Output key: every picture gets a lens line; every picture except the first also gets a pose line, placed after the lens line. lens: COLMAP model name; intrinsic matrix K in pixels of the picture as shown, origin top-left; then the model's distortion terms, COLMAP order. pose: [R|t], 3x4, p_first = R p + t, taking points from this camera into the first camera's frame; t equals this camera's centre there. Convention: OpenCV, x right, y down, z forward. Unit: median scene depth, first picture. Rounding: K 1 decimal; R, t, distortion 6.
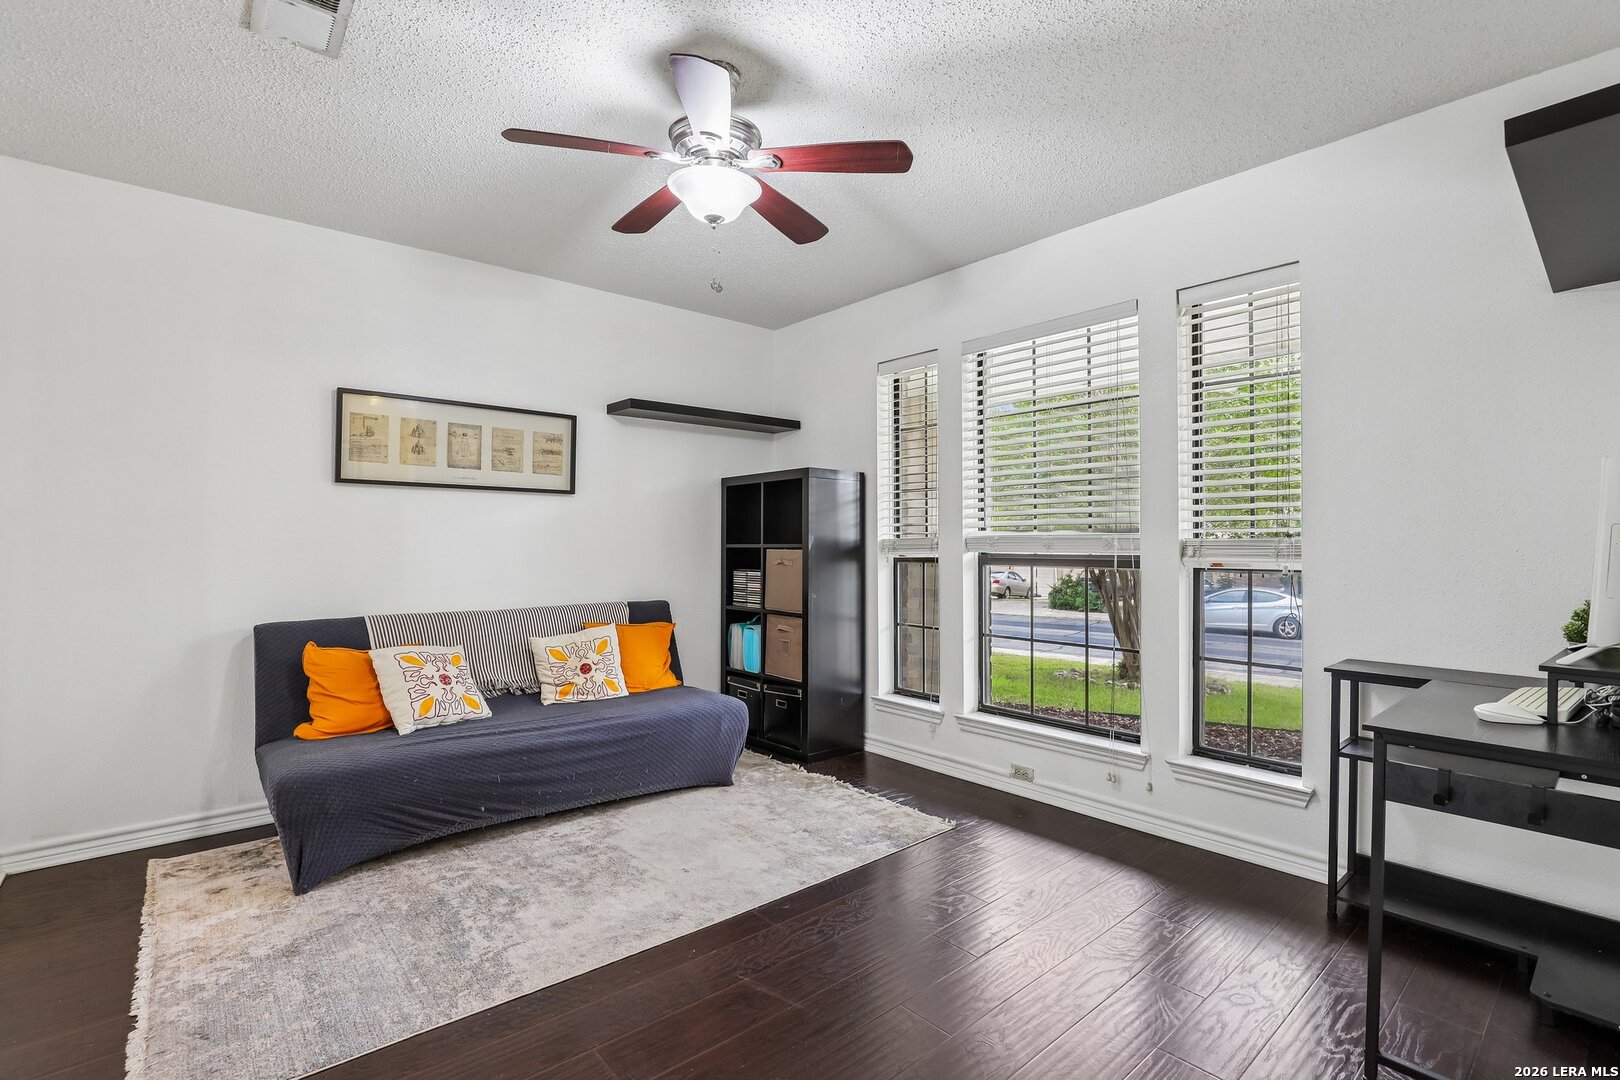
lens RADIAL K [[746.3, 0, 829.5], [0, 746.3, 541.2], [0, 0, 1]] dist [-0.023583, 0.000395]
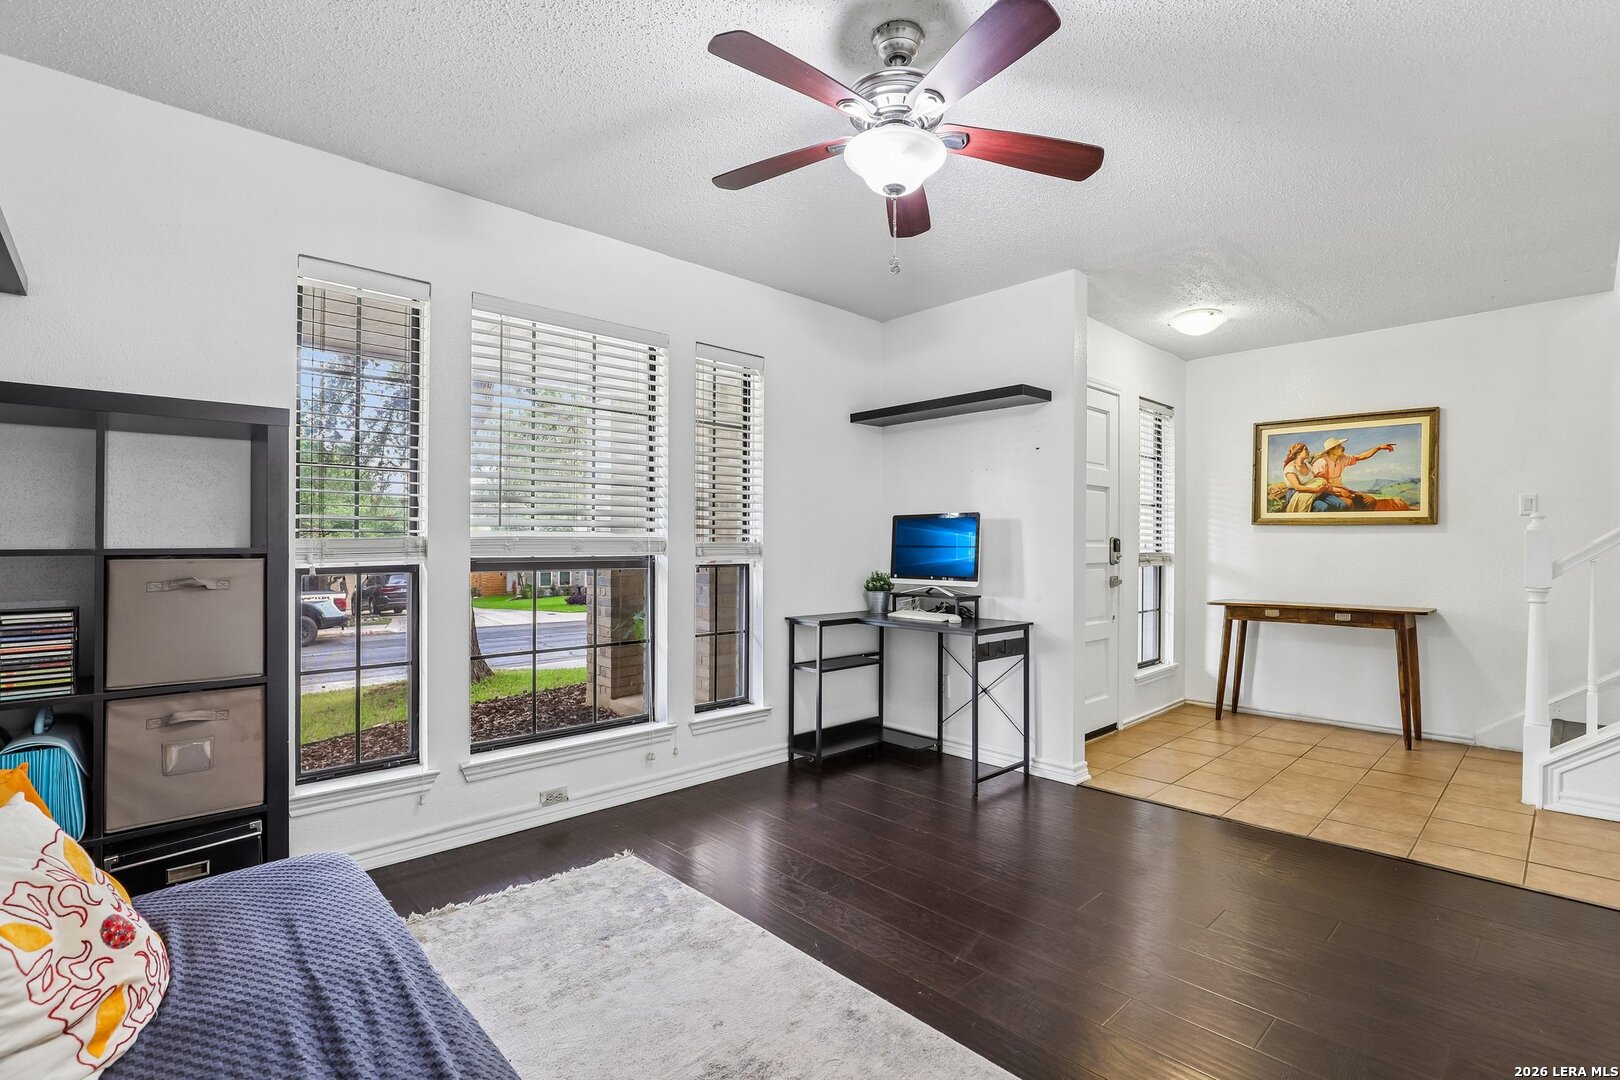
lens RADIAL K [[746.3, 0, 829.5], [0, 746.3, 541.2], [0, 0, 1]] dist [-0.023583, 0.000395]
pose [[-0.026978, -0.003715, 0.999629, -0.674400], [-0.008973, 0.999954, 0.003474, -0.009040], [-0.999596, -0.008876, -0.027010, 0.698945]]
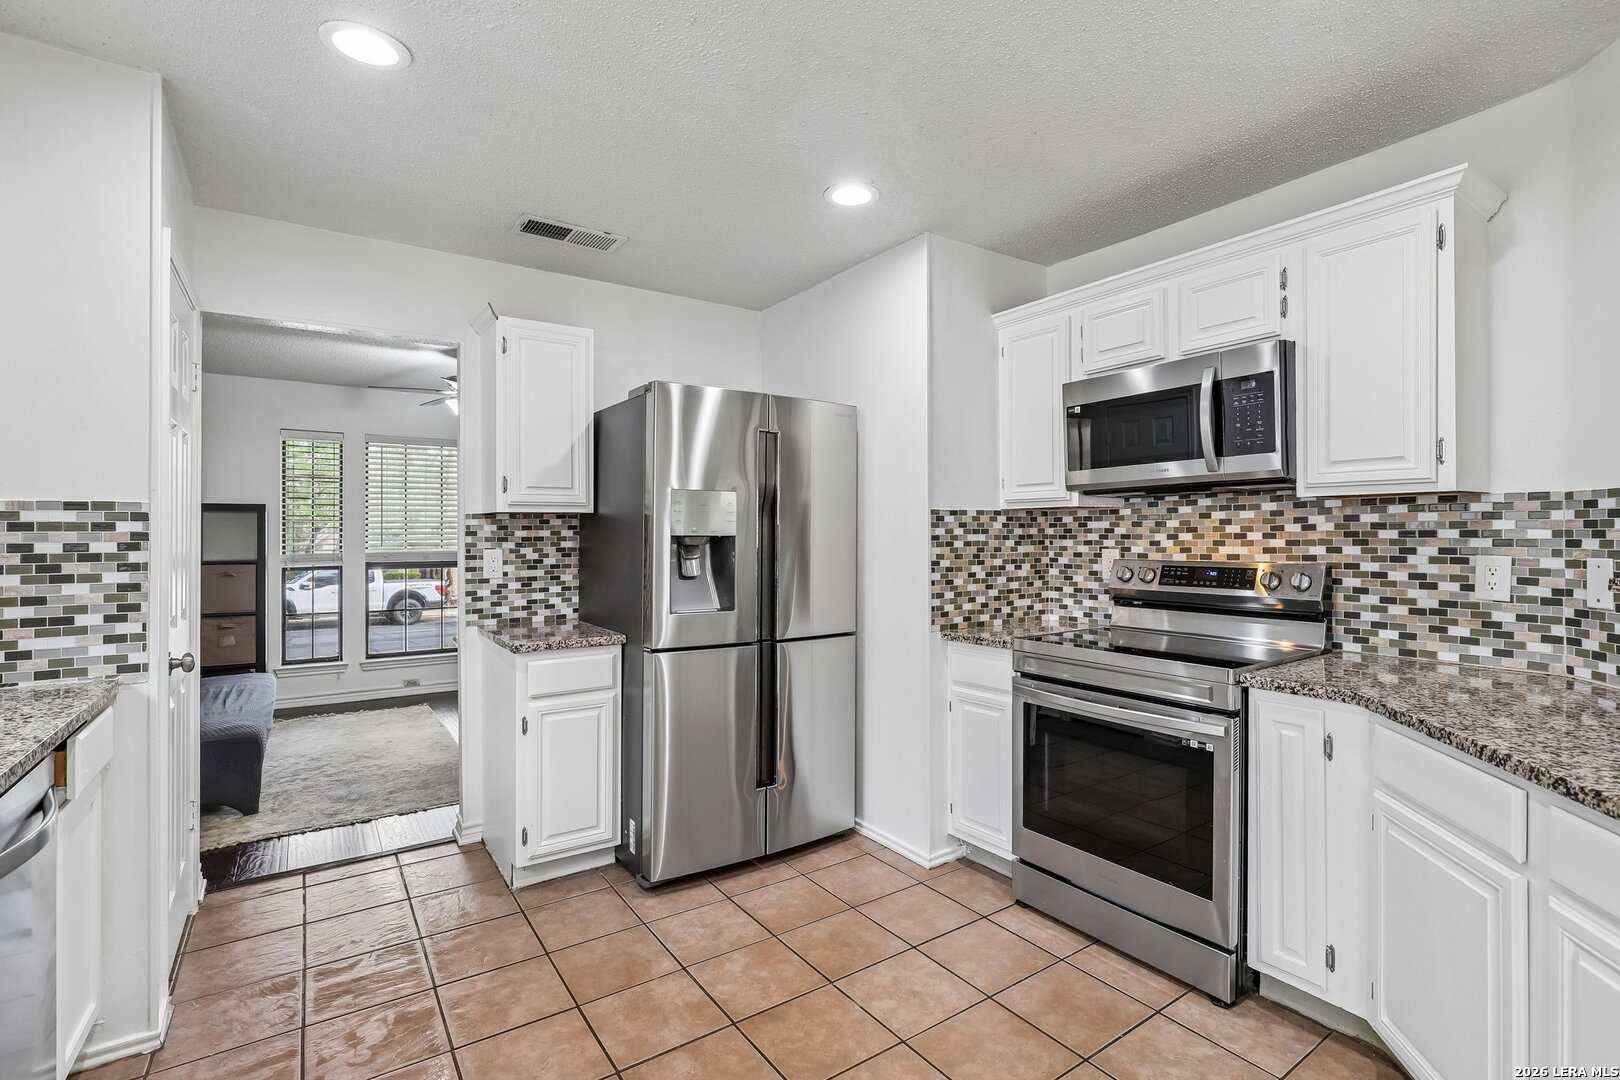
lens RADIAL K [[747.4, 0, 815.9], [0, 747.4, 525.3], [0, 0, 1]] dist [-0.016251, 0.000291]
pose [[0.131584, 0.008229, 0.991271, -1.443797], [-0.008189, 0.999940, -0.007214, -0.070121], [-0.991271, -0.007169, 0.131644, -0.223264]]
